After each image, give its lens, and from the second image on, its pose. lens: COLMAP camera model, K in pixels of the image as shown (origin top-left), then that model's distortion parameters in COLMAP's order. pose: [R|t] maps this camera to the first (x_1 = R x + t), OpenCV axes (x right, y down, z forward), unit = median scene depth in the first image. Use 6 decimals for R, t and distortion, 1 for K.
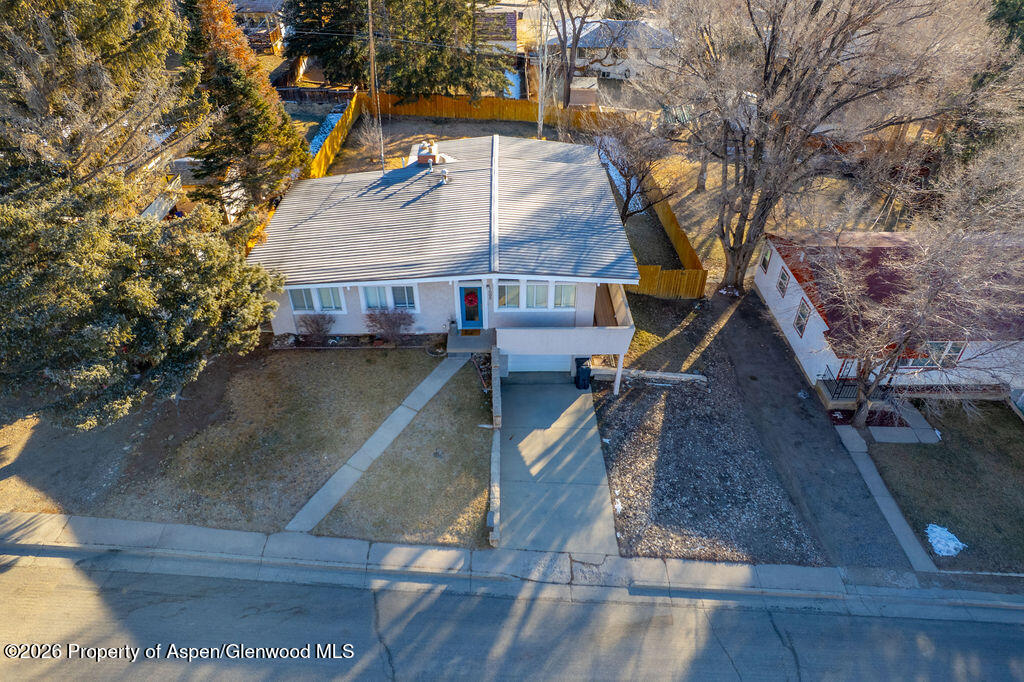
lens RADIAL K [[648.7, 0, 512.0], [0, 648.7, 341.0], [0, 0, 1]] dist [-0.064017, 0.061231]
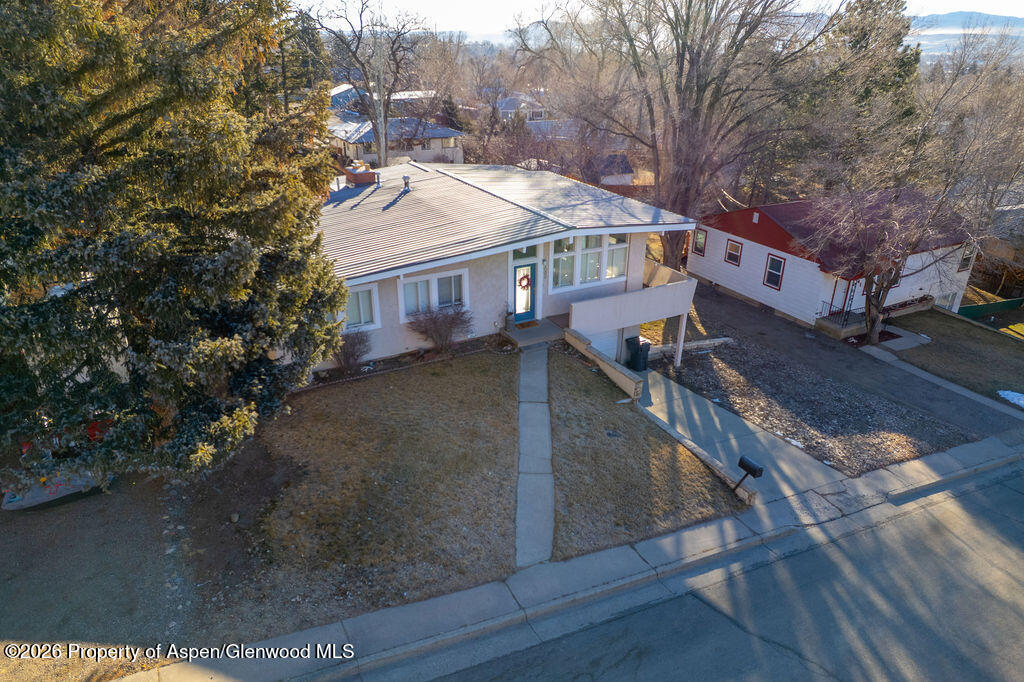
lens RADIAL K [[648.7, 0, 512.0], [0, 648.7, 341.0], [0, 0, 1]] dist [-0.064017, 0.061231]
pose [[0.891649, -0.189681, 0.411076, -0.507765], [0.272959, 0.949640, -0.153875, 0.153129], [-0.361187, 0.249409, 0.898521, 0.319663]]
